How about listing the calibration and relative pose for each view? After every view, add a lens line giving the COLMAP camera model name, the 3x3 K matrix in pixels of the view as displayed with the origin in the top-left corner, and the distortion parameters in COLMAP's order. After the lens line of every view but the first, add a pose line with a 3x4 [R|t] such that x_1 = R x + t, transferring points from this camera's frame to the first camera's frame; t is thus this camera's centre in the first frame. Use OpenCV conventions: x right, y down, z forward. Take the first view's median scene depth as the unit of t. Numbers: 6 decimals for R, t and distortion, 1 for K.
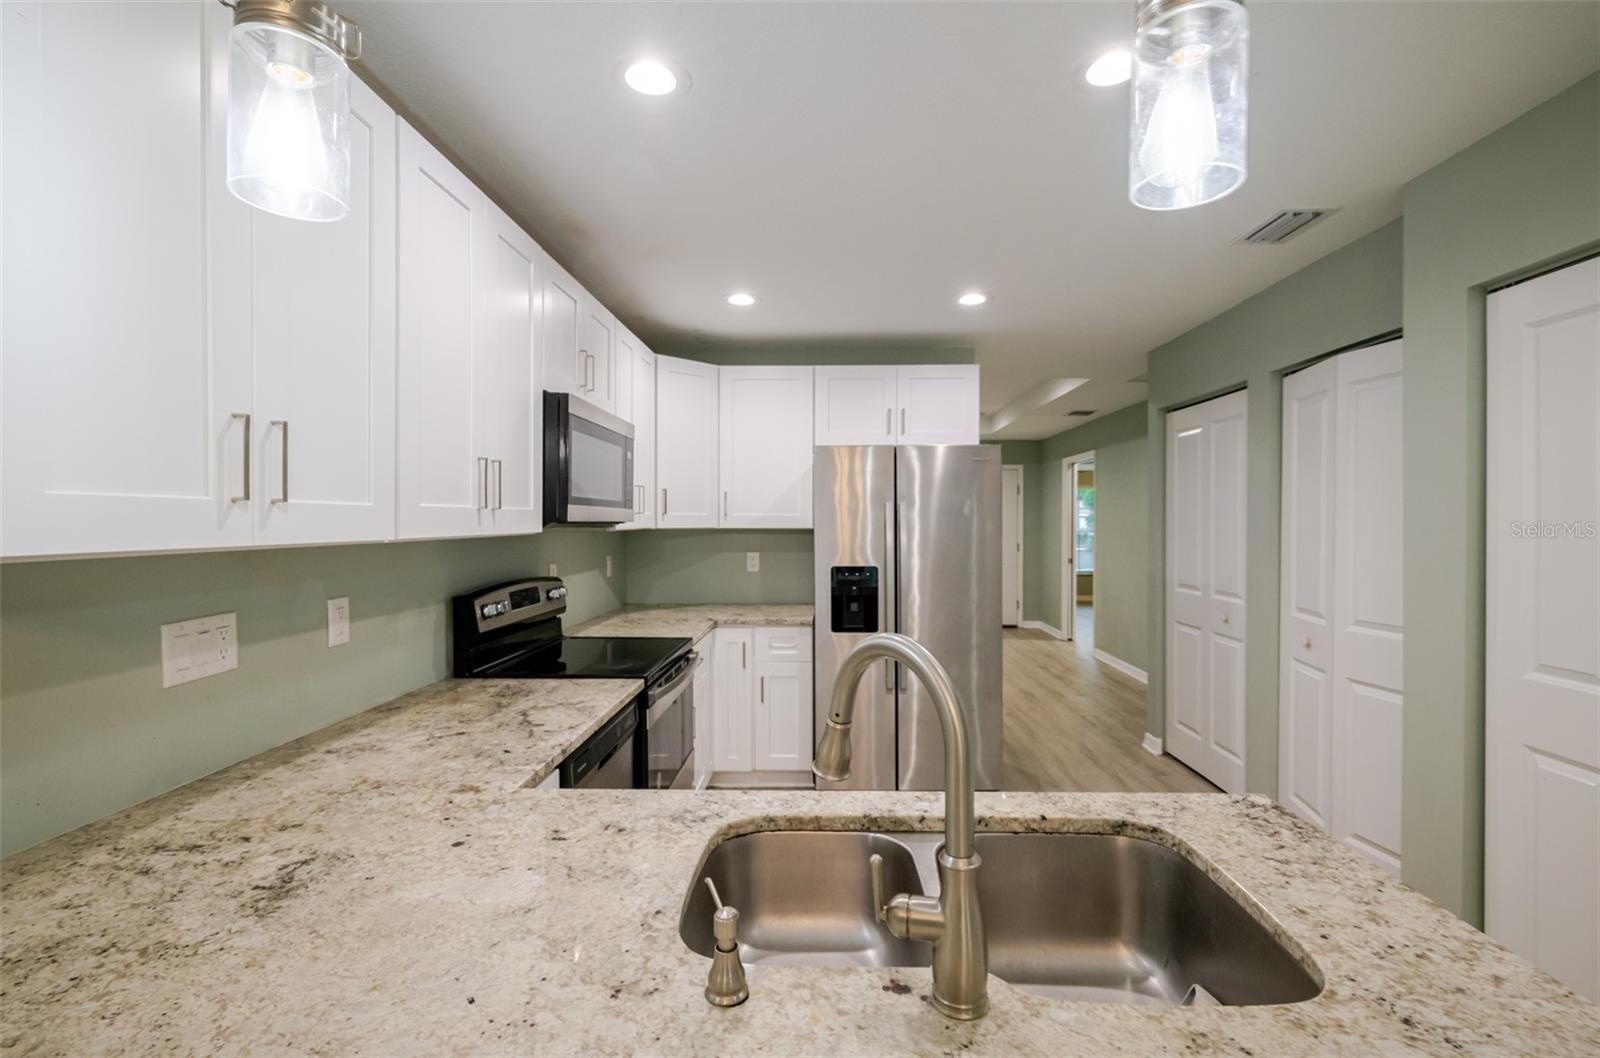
lens RADIAL K [[638.5, 0, 805.4], [0, 638.5, 535.9], [0, 0, 1]] dist [0.000535, -0.000054]
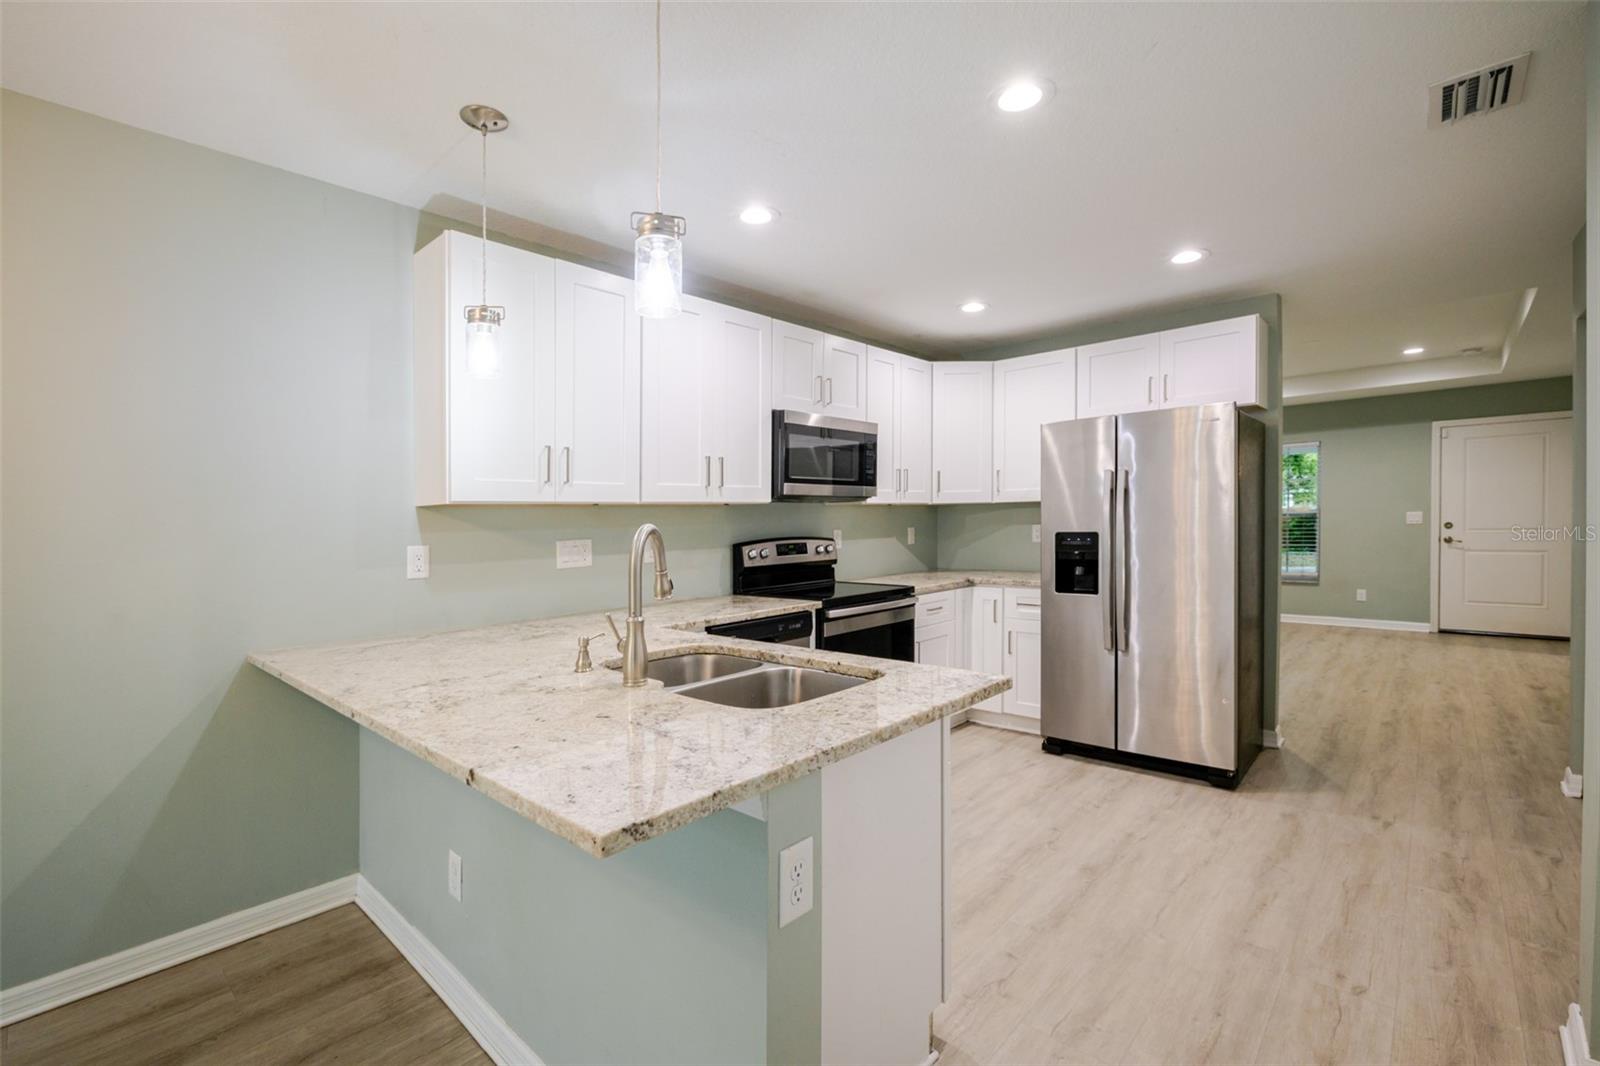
lens RADIAL K [[632.0, 0, 876.1], [0, 632.0, 527.9], [0, 0, 1]] dist [-0.001467, -0.000076]
pose [[0.816019, -0.007769, -0.577973, 0.410782], [0.010116, 0.999948, 0.000842, 0.034996], [0.577936, -0.006533, 0.816056, -0.059007]]
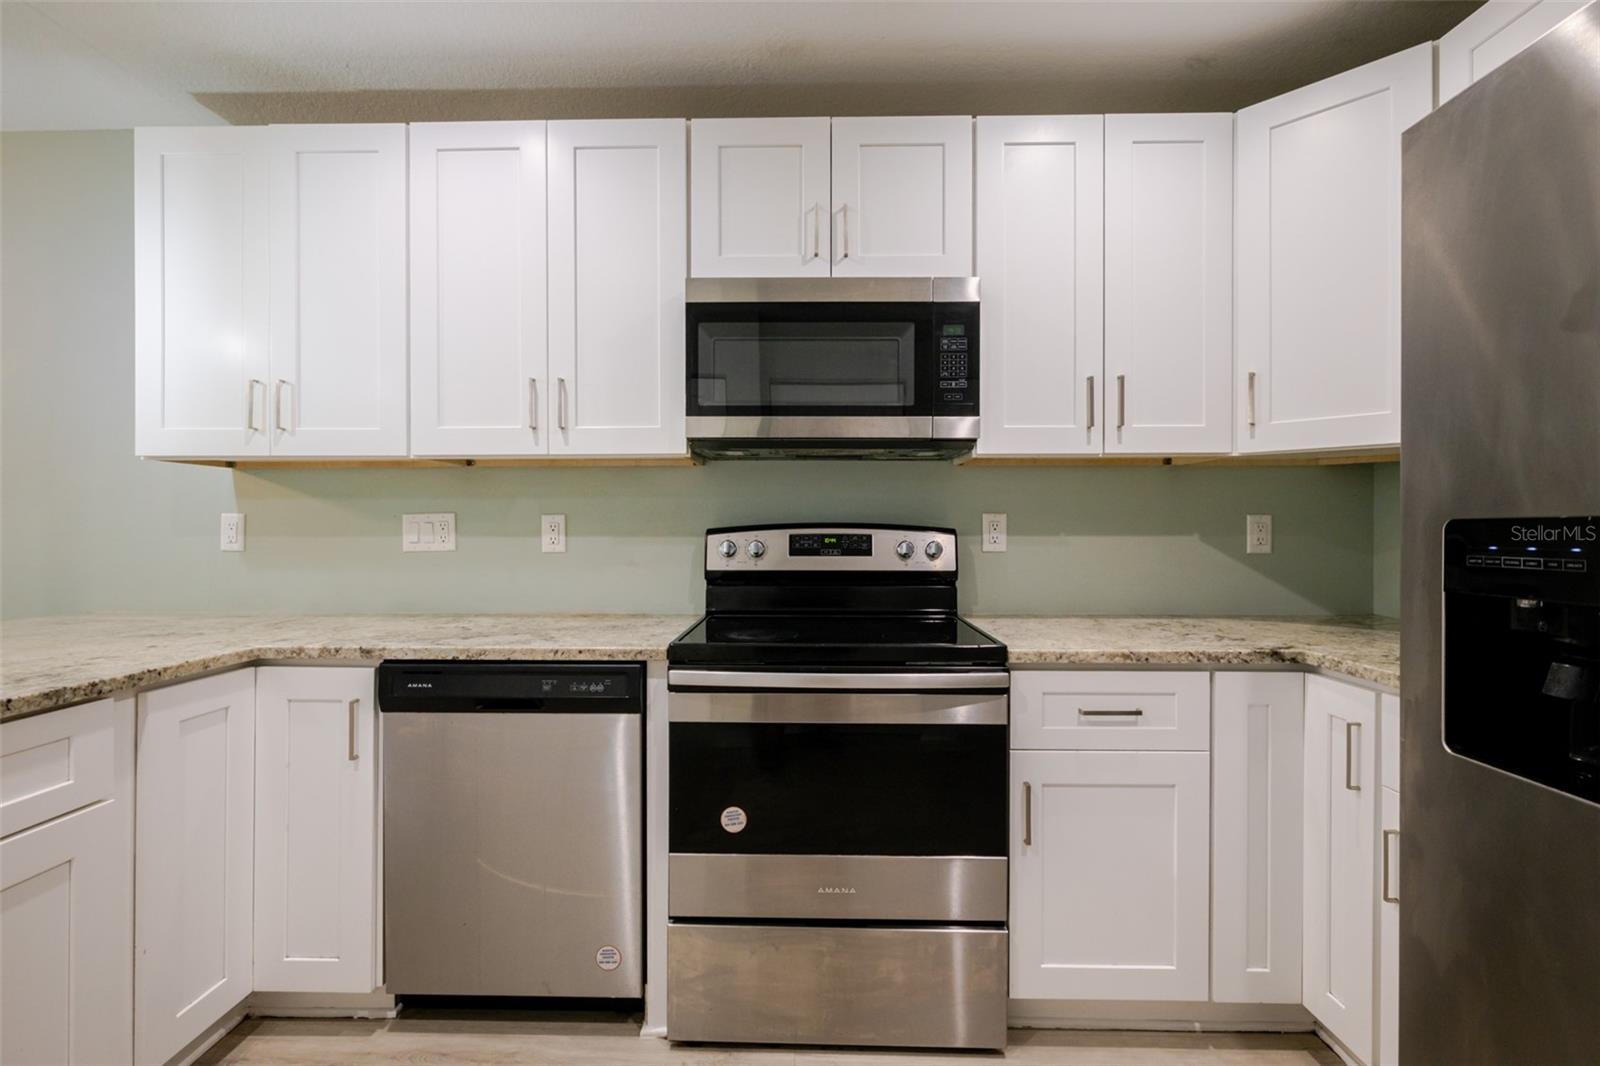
lens RADIAL K [[719.7, 0, 840.9], [0, 719.7, 525.0], [0, 0, 1]] dist [-0.001267, 0.000229]
pose [[0.070485, -0.005632, -0.997497, 0.337973], [-0.013459, 0.999888, -0.006597, 0.055910], [0.997422, 0.013890, 0.070401, 0.688556]]
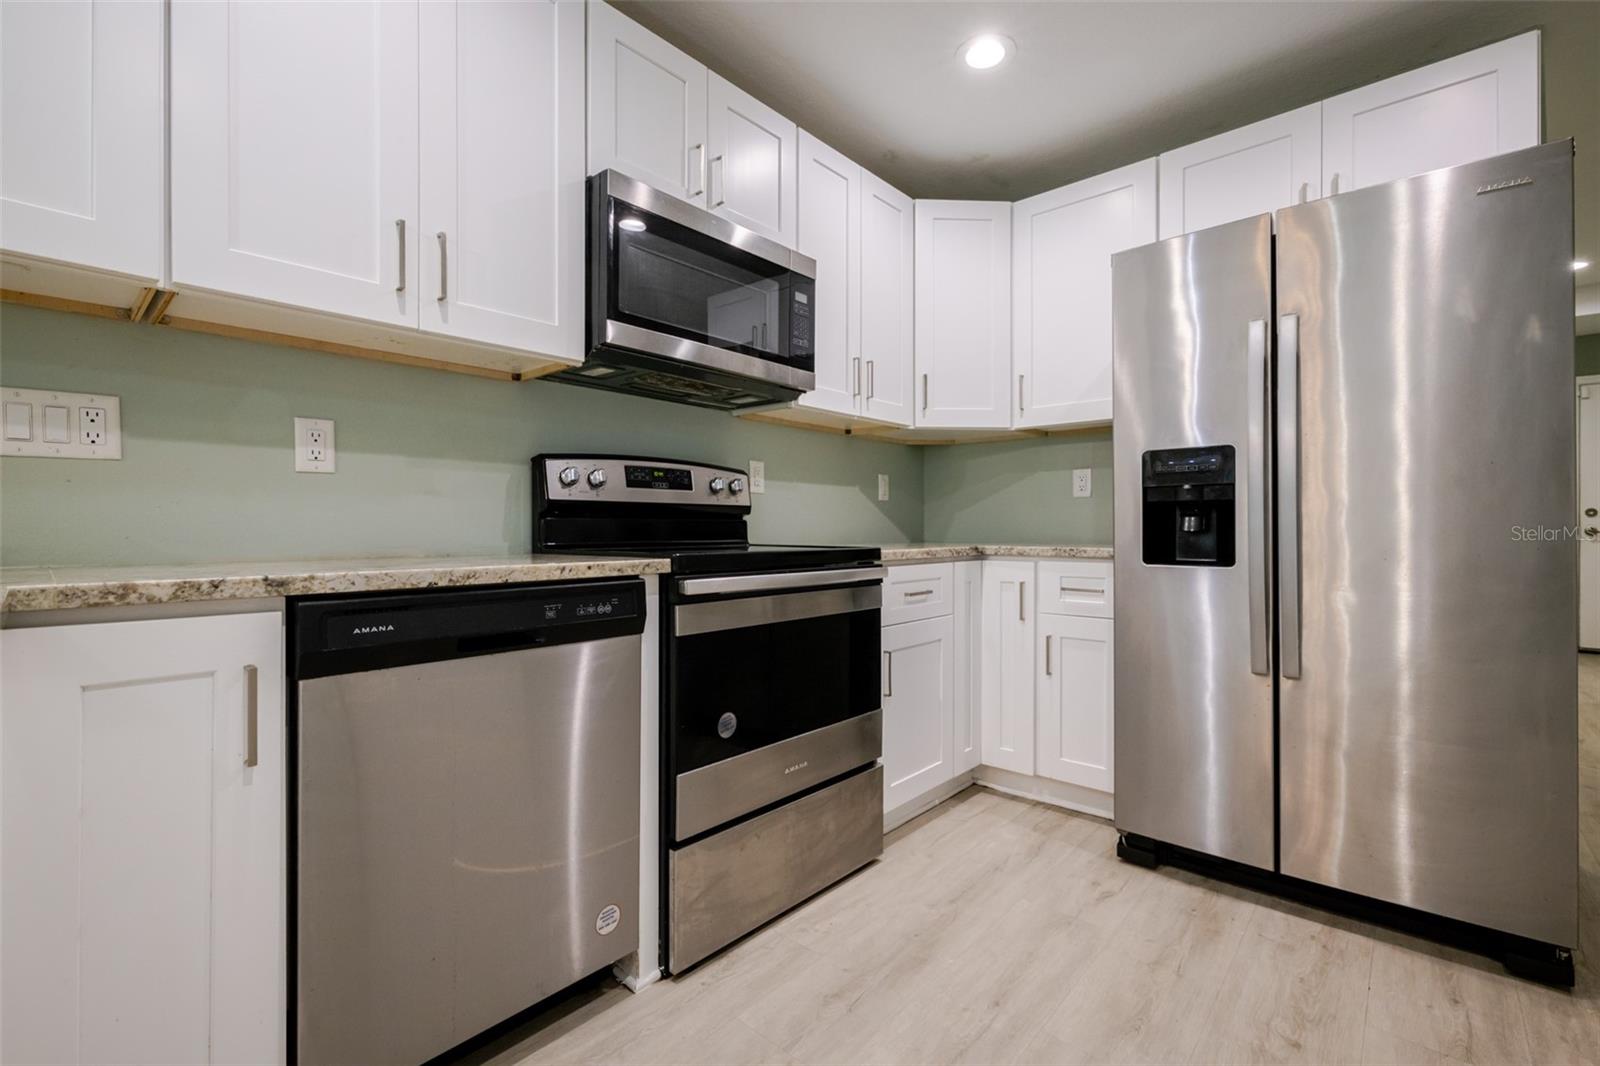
lens RADIAL K [[660.0, 0, 828.4], [0, 660.0, 521.2], [0, 0, 1]] dist [-0.000469, 0.000149]
pose [[0.787020, -0.009509, -0.616854, 0.183571], [0.000775, 0.999896, -0.014425, 0.118817], [0.616927, 0.010875, 0.786945, 0.339484]]
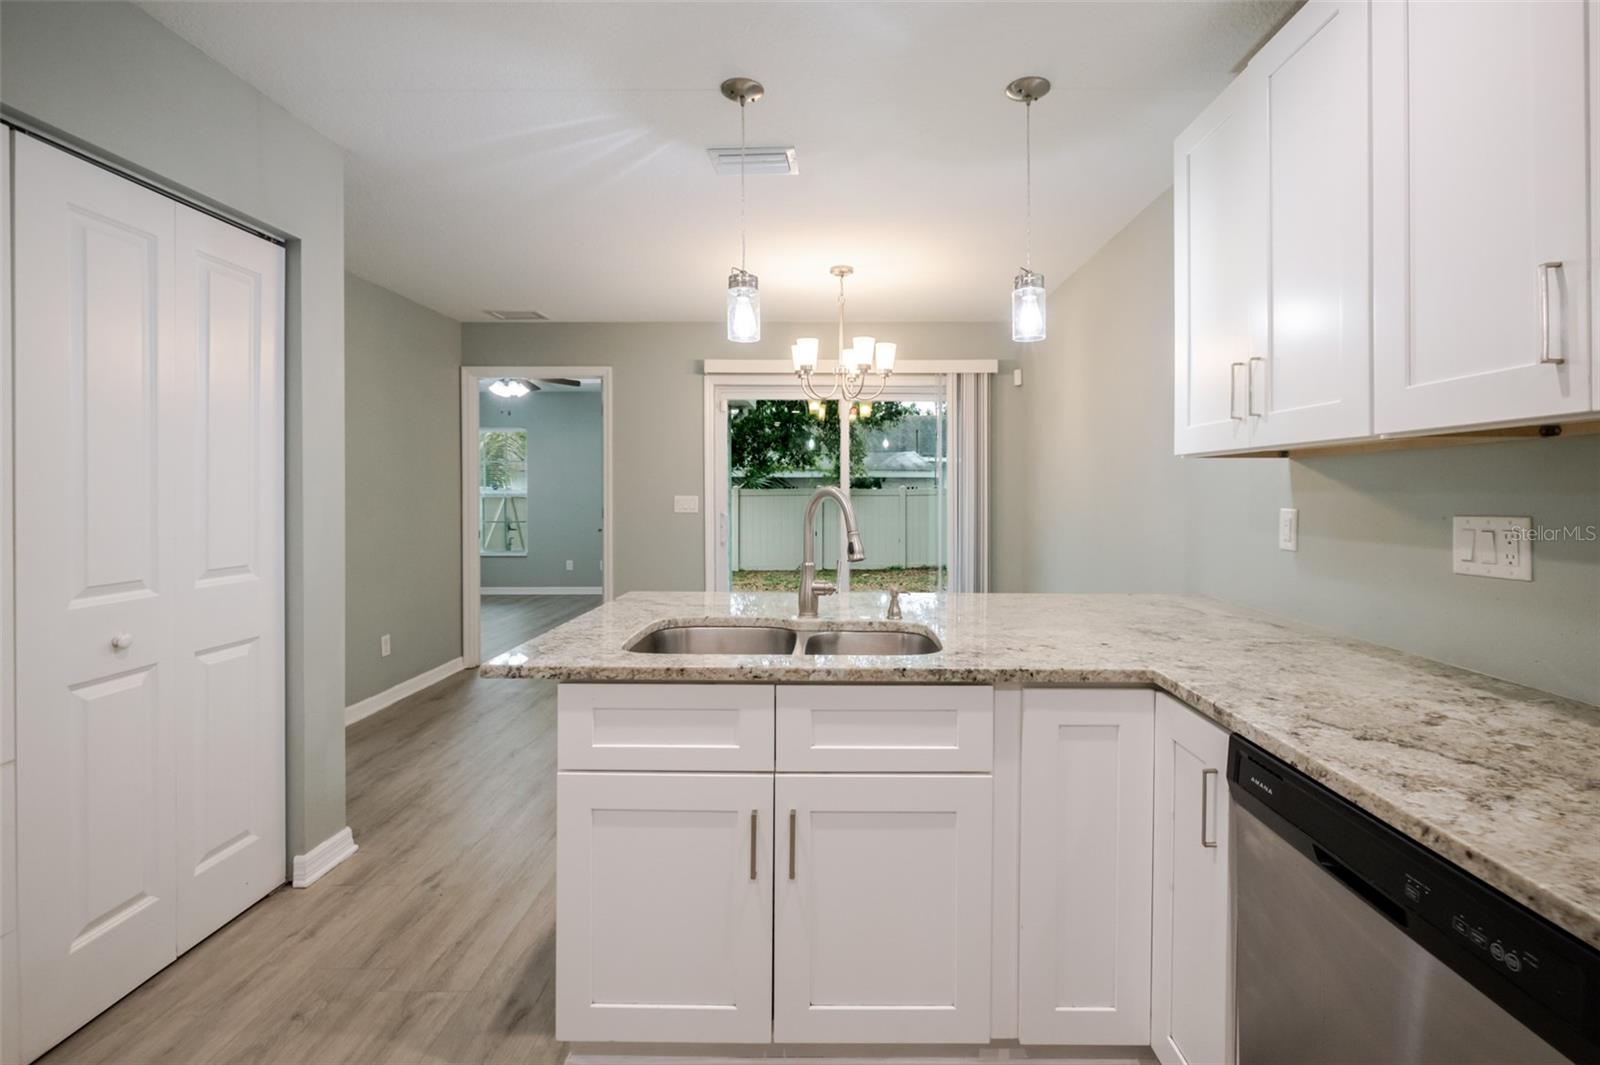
lens RADIAL K [[731.3, 0, 820.5], [0, 731.3, 489.1], [0, 0, 1]] dist [0.001005, 0.000239]
pose [[-0.999646, -0.002074, -0.026523, 0.050584], [-0.002514, 0.999860, 0.016558, 0.024708], [0.026485, 0.016619, -0.999511, 0.766820]]
